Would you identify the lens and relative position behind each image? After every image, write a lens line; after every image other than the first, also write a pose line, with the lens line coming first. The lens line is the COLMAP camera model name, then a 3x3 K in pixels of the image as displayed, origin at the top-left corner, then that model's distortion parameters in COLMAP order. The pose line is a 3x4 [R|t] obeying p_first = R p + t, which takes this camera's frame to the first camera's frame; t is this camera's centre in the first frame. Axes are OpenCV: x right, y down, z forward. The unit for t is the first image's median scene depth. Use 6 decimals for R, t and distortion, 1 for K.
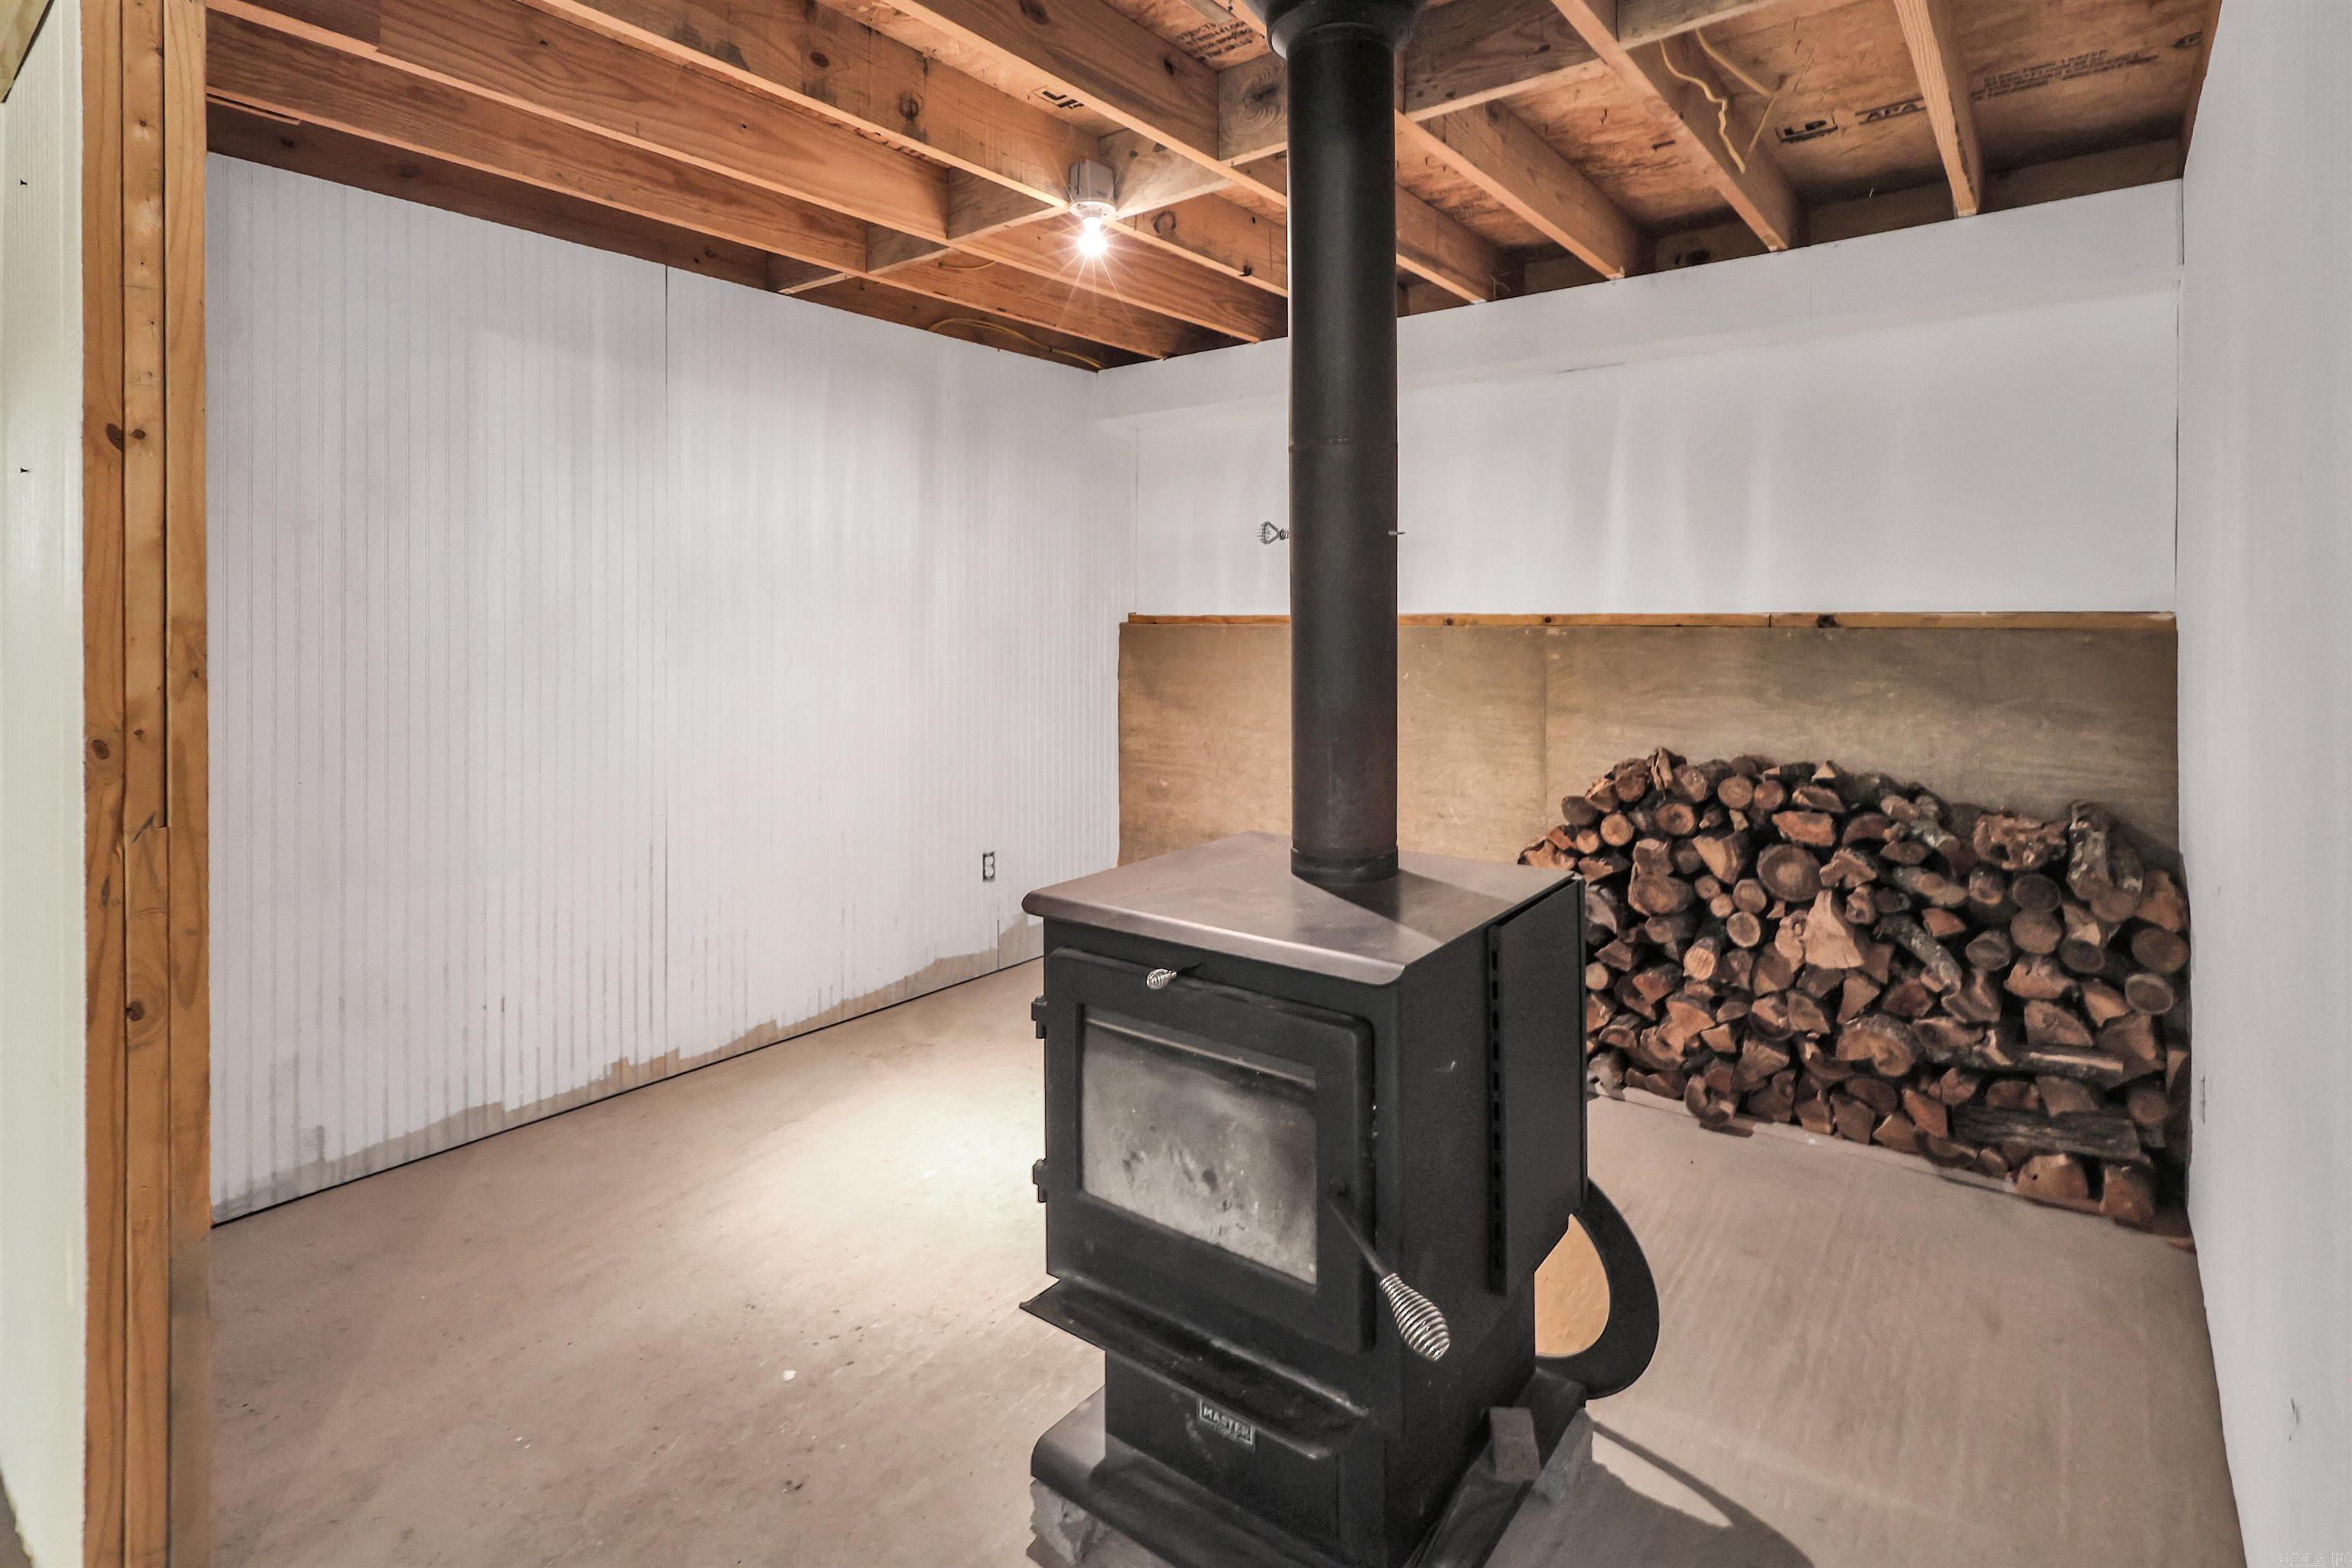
lens RADIAL K [[1145.2, 0, 1179.1], [0, 1145.2, 629.8], [0, 0, 1]] dist [-0.002745, 0.001833]
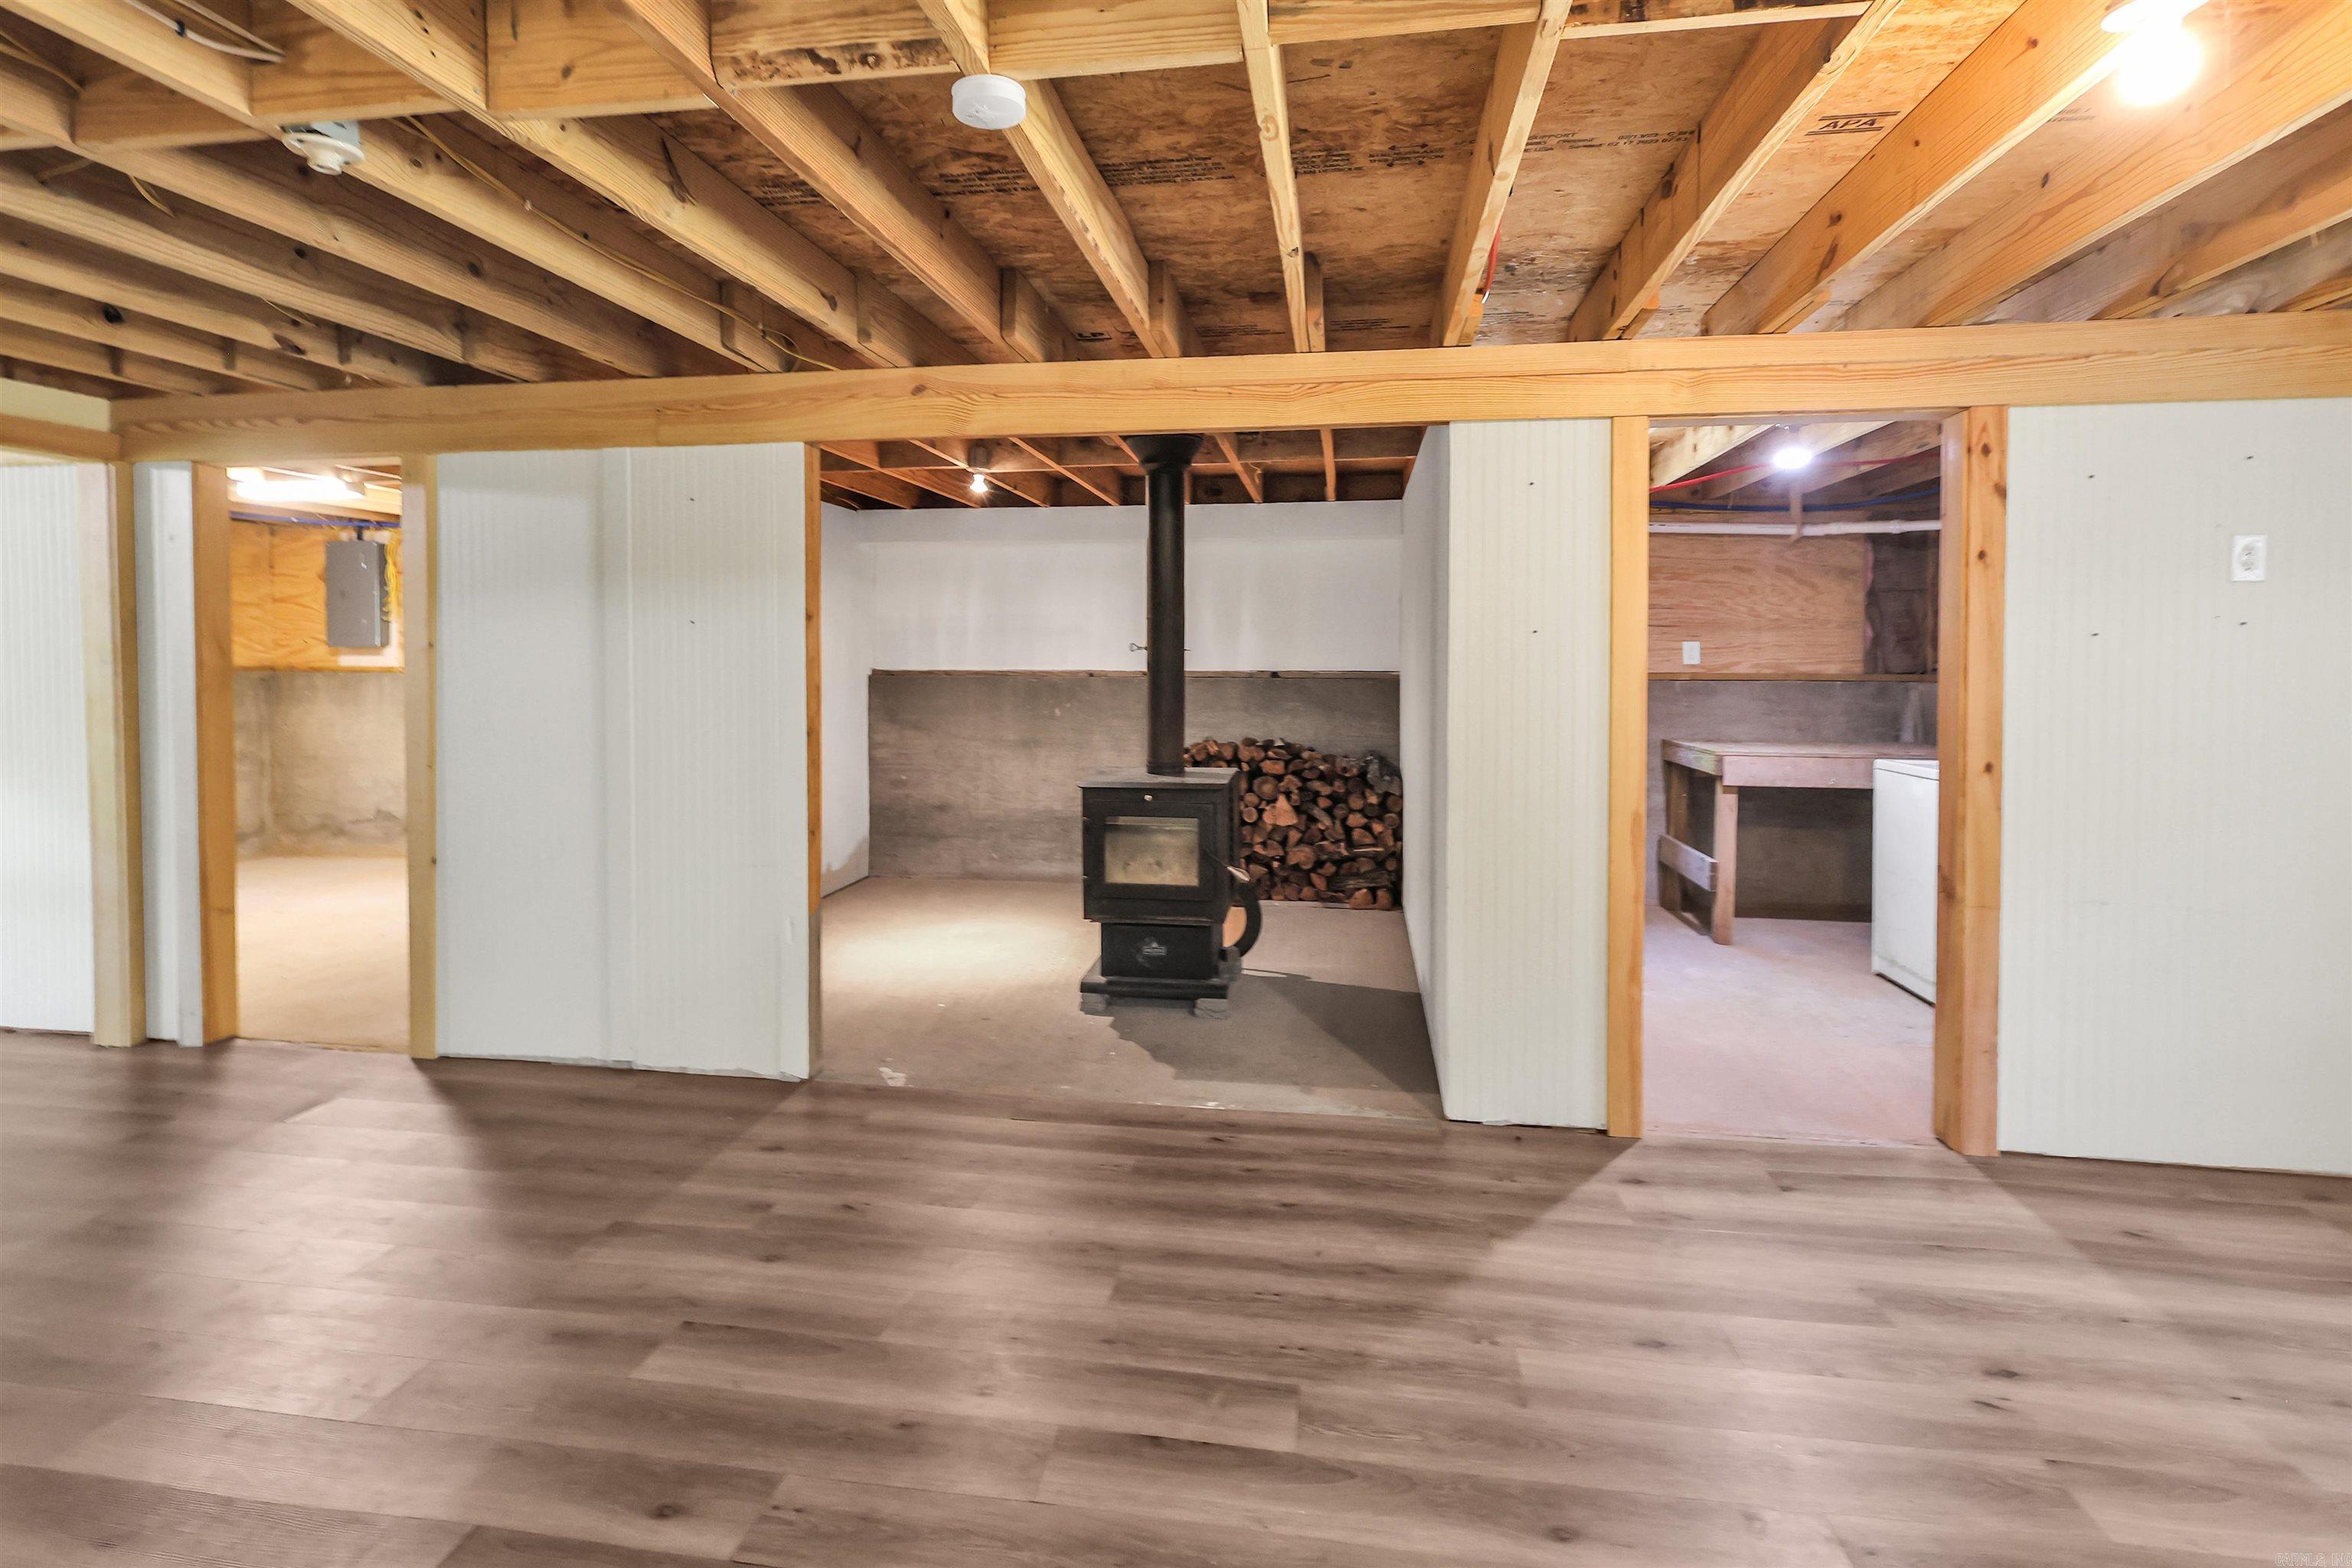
lens RADIAL K [[1145.2, 0, 1171.4], [0, 1145.2, 691.4], [0, 0, 1]] dist [-0.002745, 0.001833]
pose [[0.867094, -0.012056, 0.497999, -0.780550], [0.001722, 0.999774, 0.021204, -0.026245], [-0.498142, -0.017528, 0.866918, -0.890248]]
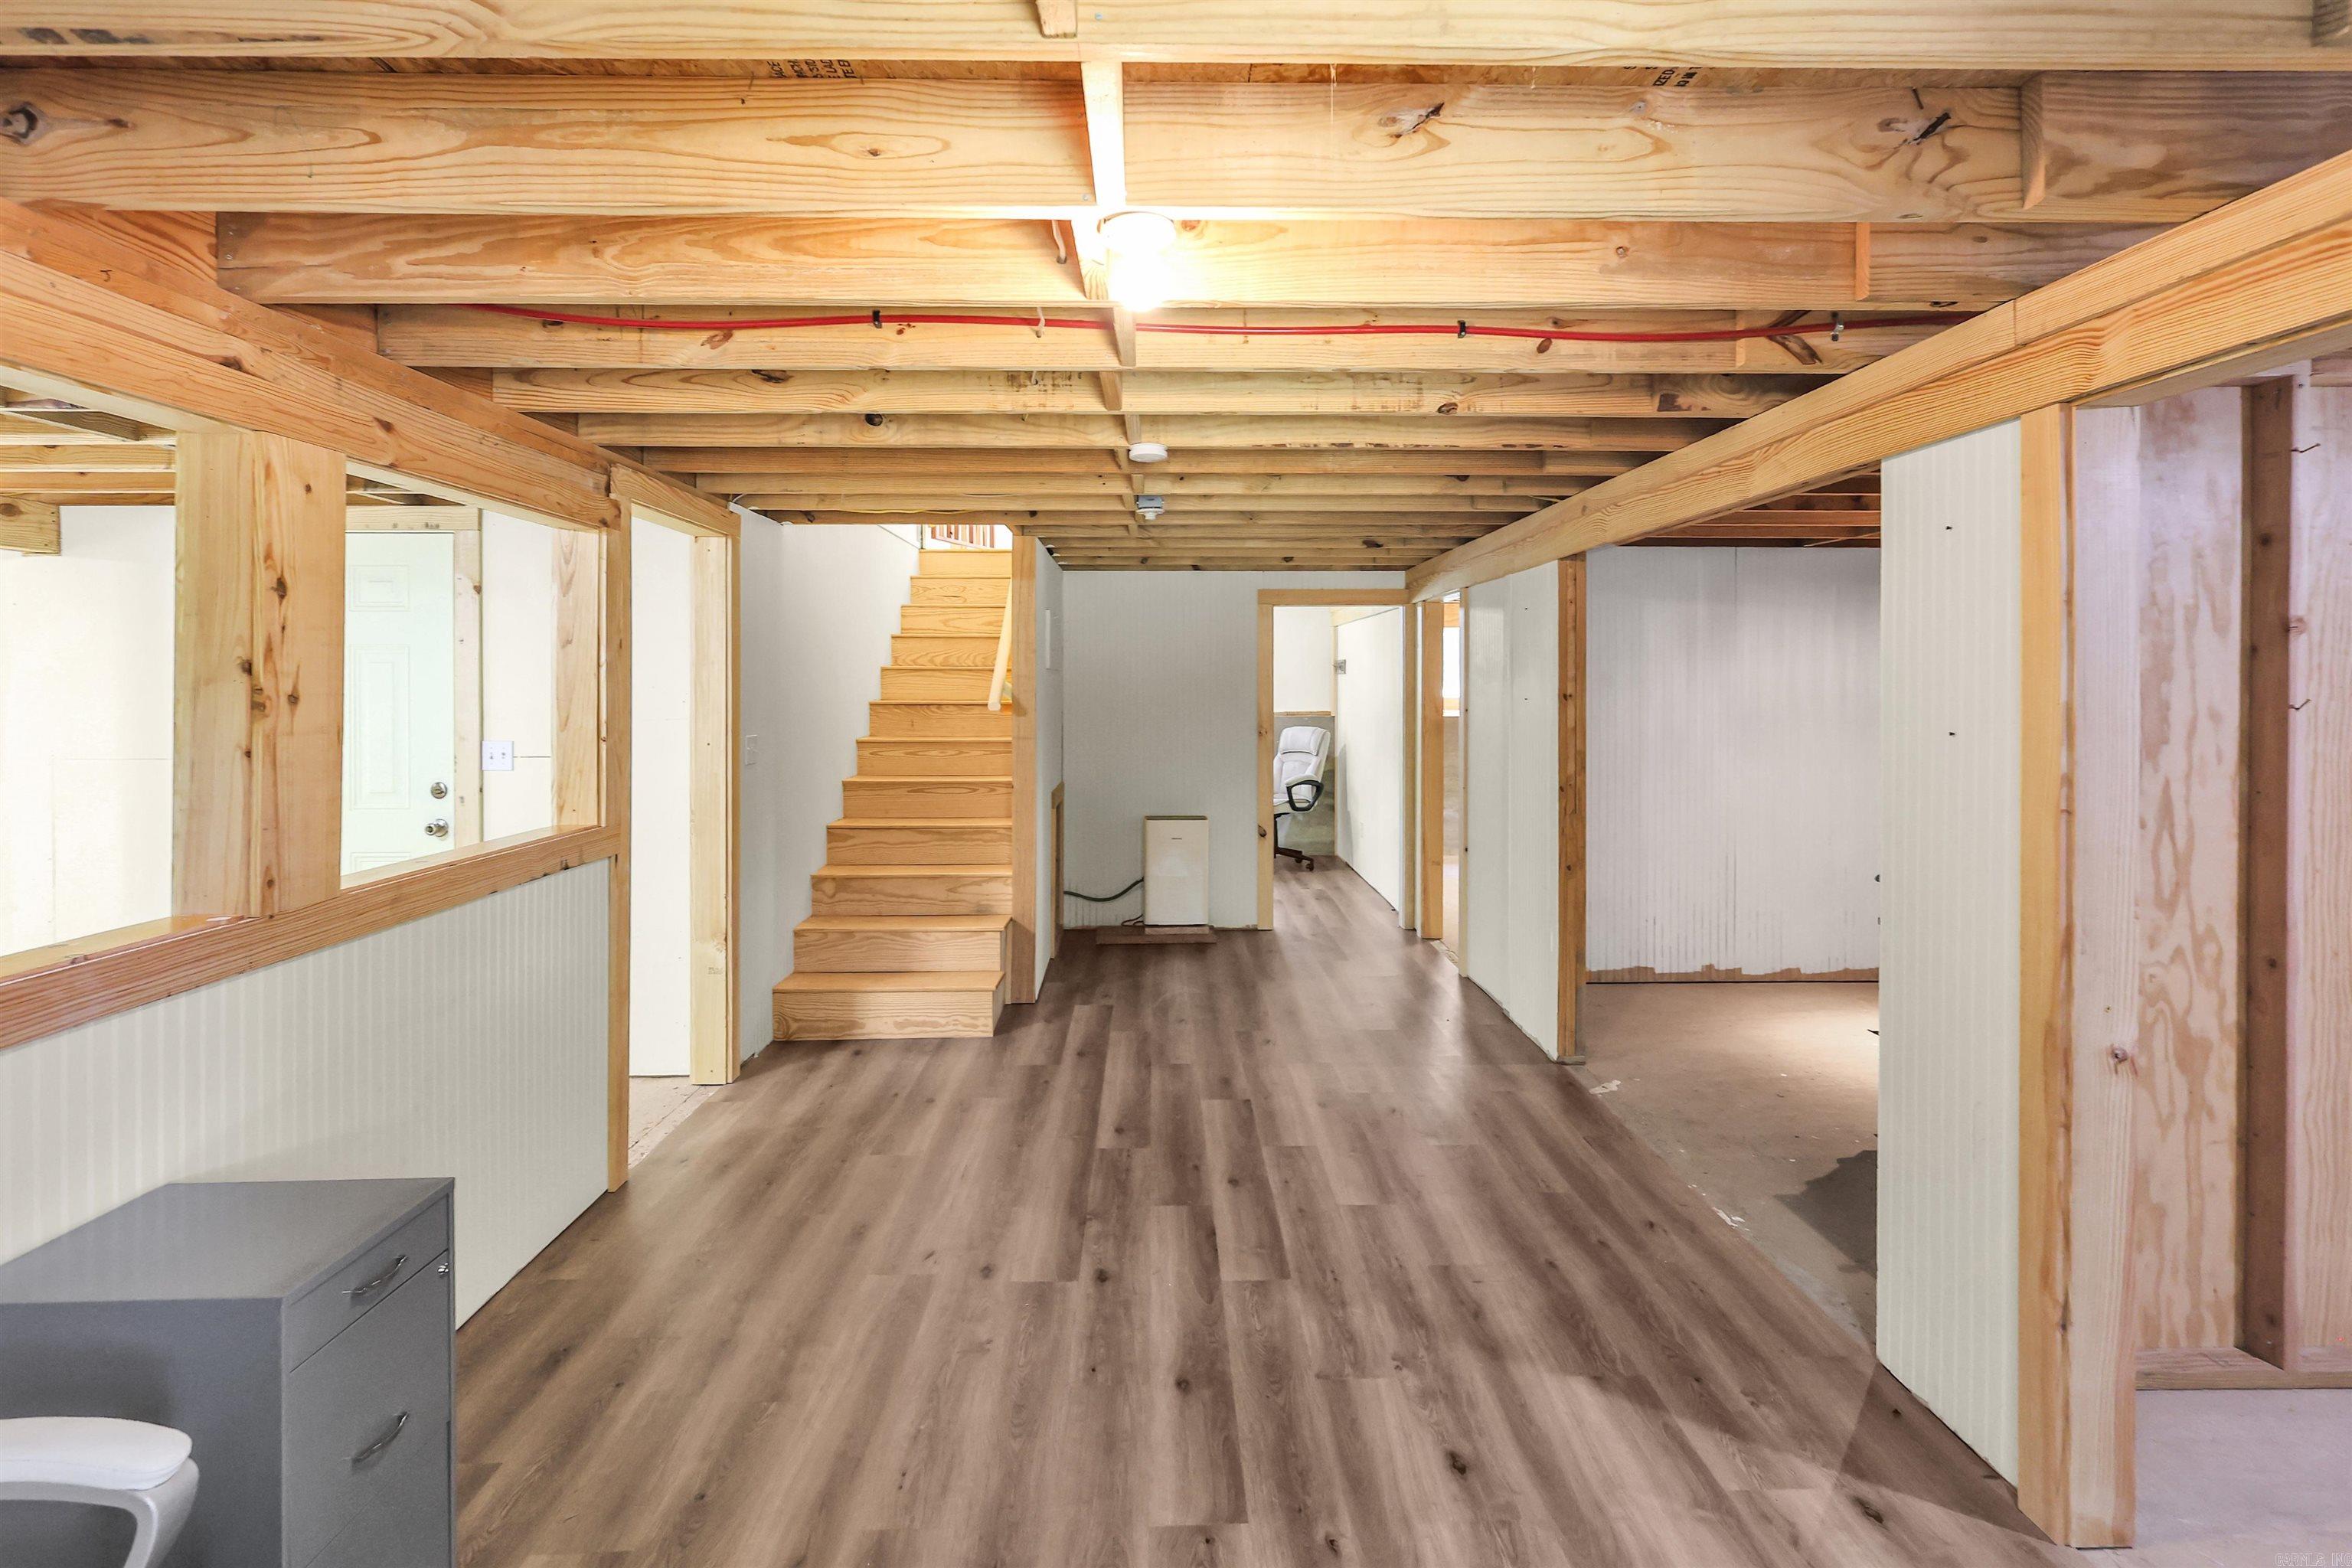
lens RADIAL K [[1145.2, 0, 1168.4], [0, 1145.2, 683.1], [0, 0, 1]] dist [-0.002745, 0.001833]
pose [[0.630902, 0.001243, -0.775861, 0.488874], [-0.003116, 0.999995, -0.000932, -0.104310], [0.775856, 0.003006, 0.630903, -1.049120]]
